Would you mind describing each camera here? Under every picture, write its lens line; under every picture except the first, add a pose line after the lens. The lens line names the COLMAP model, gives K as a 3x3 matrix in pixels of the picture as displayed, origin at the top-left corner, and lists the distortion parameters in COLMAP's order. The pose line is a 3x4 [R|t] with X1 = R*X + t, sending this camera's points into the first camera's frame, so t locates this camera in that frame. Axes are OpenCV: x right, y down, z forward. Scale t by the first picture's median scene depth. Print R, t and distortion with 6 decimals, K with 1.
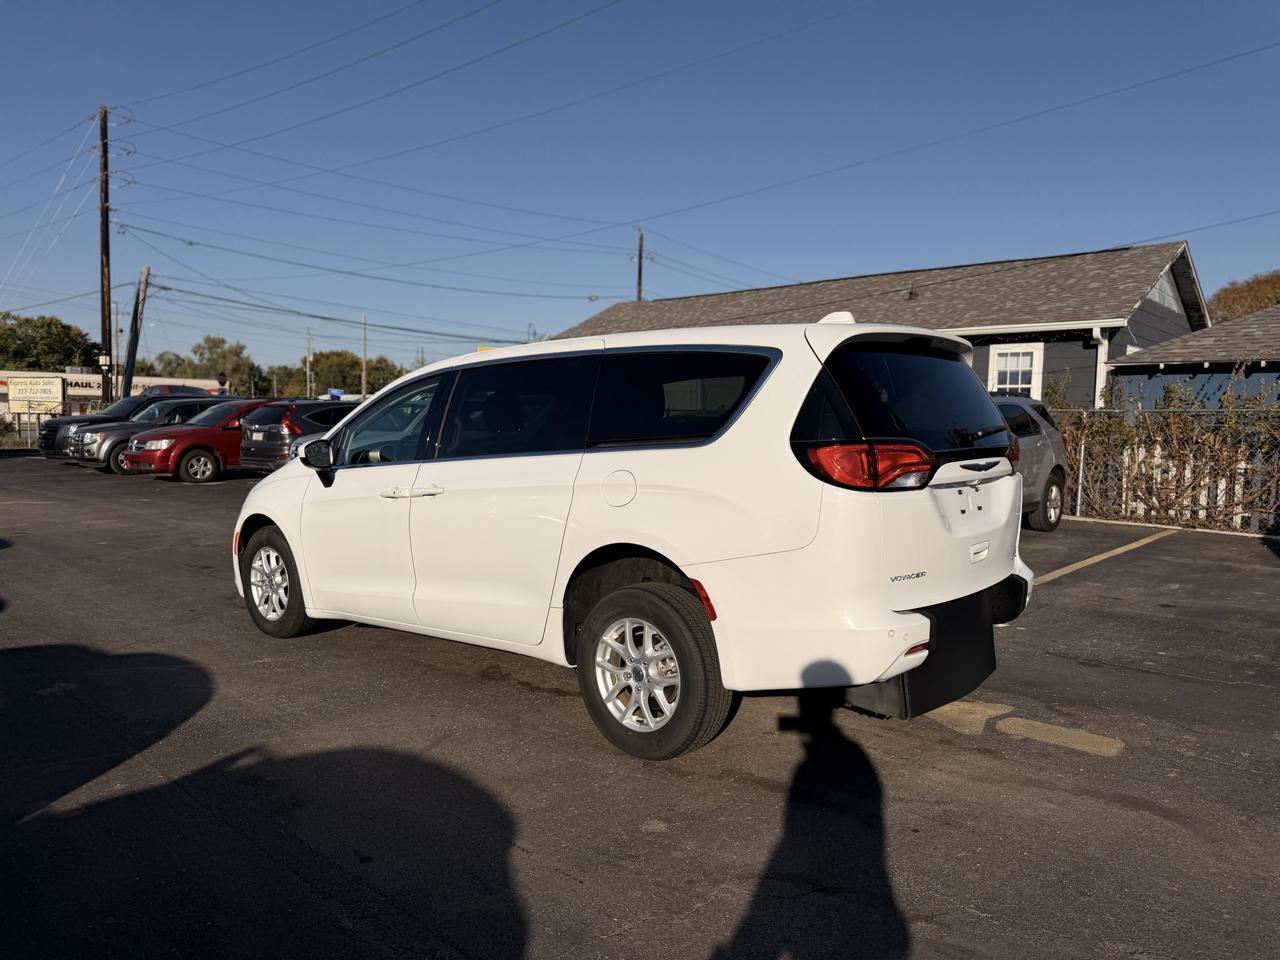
lens RADIAL K [[906.4, 0, 640.0], [0, 906.4, 480.0], [0, 0, 1]] dist [0.038666, -0.055897]
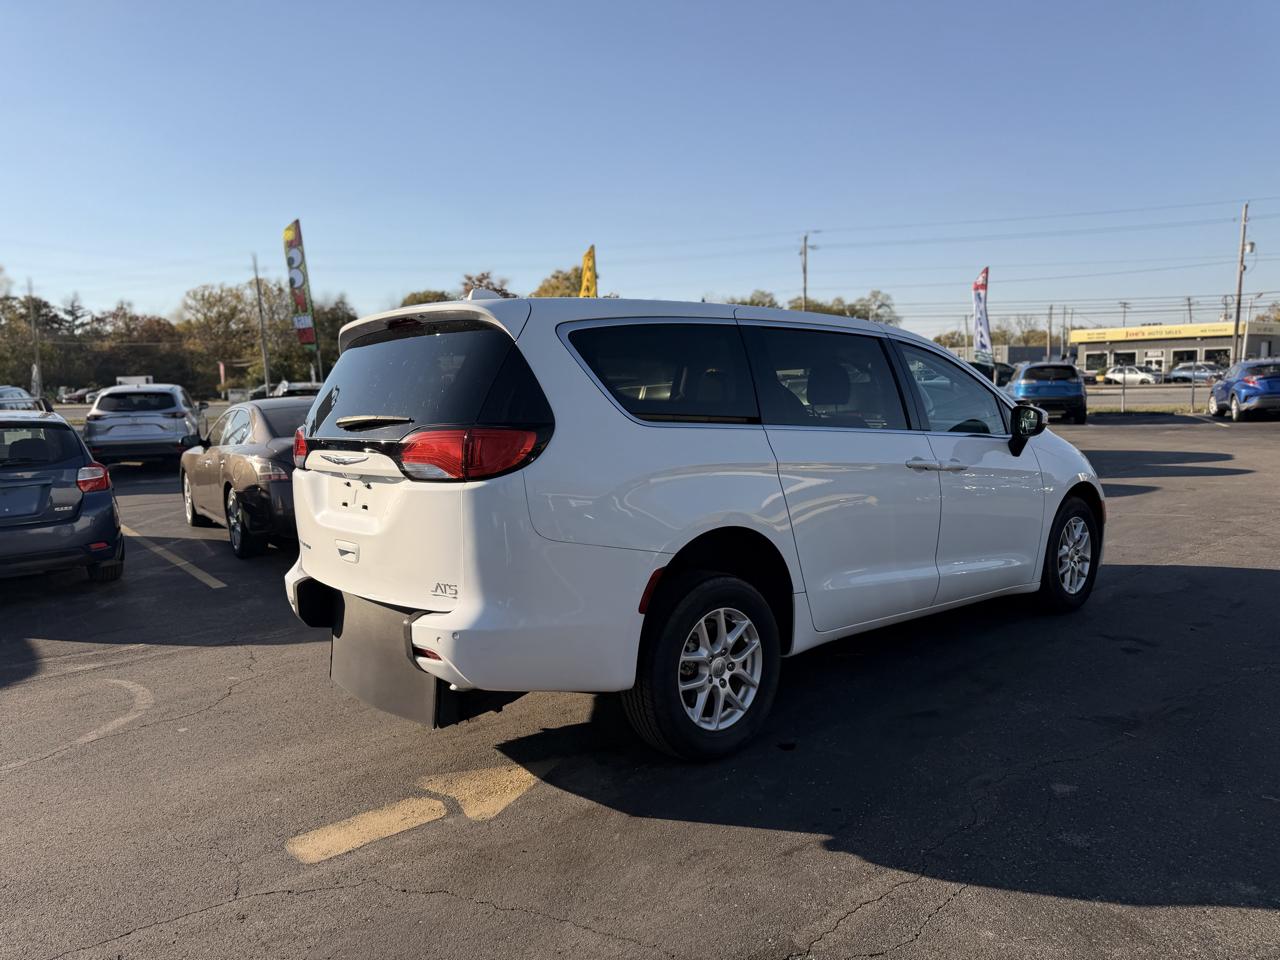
lens RADIAL K [[891.3, 0, 645.1], [0, 891.3, 485.6], [0, 0, 1]] dist [0.083191, -0.130633]
pose [[-0.126543, 0.102042, -0.986699, 0.800957], [-0.037832, 0.993475, 0.107594, -0.063524], [0.991239, 0.050944, -0.121857, 0.916822]]
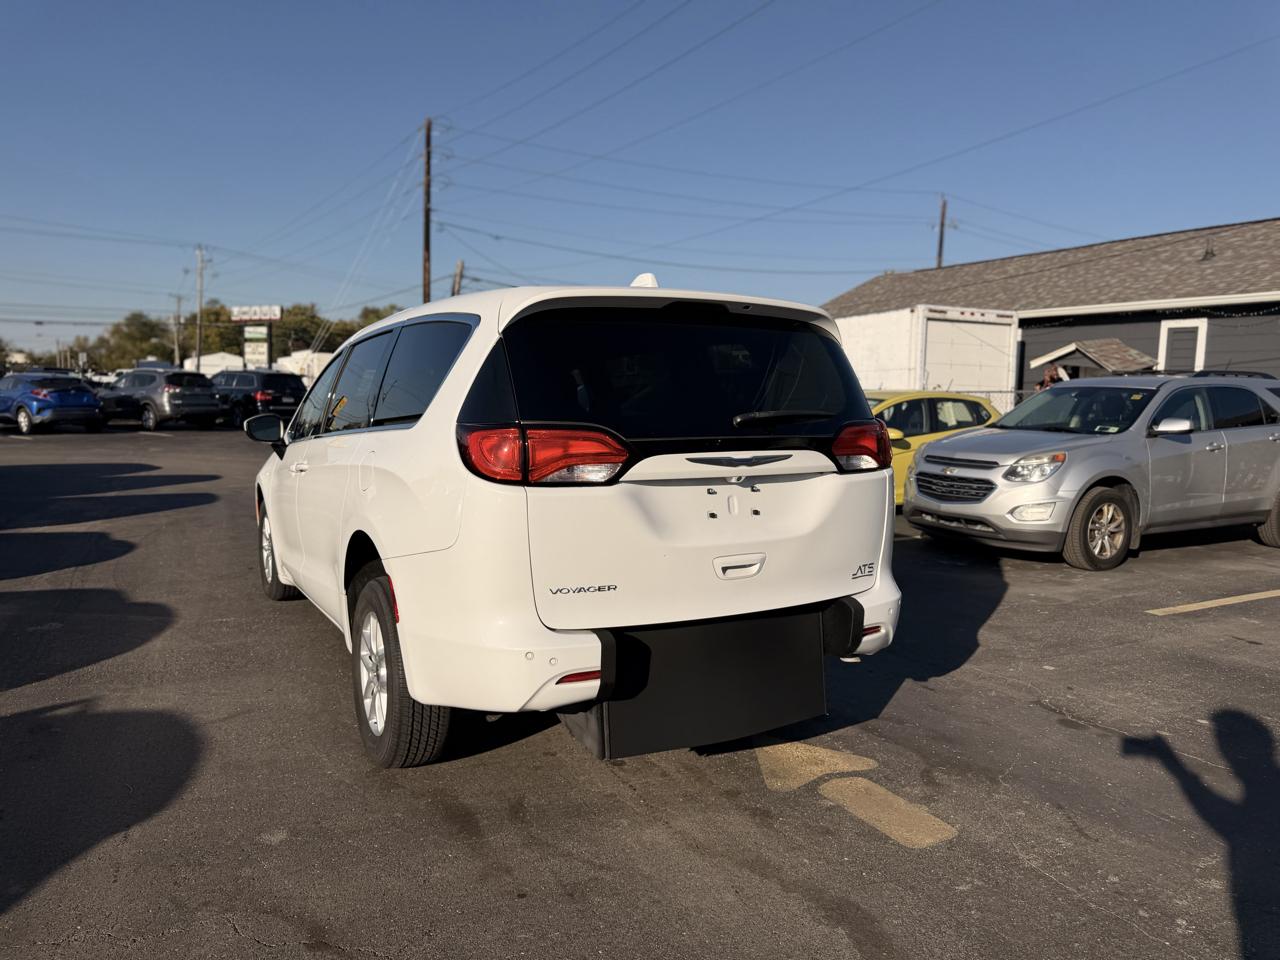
lens RADIAL K [[906.4, 0, 640.0], [0, 906.4, 480.0], [0, 0, 1]] dist [0.038666, -0.055897]
pose [[0.940660, 0.040893, -0.336876, 0.362187], [-0.033789, 0.999066, 0.026925, -0.010573], [0.337663, -0.013944, 0.941164, 0.141035]]
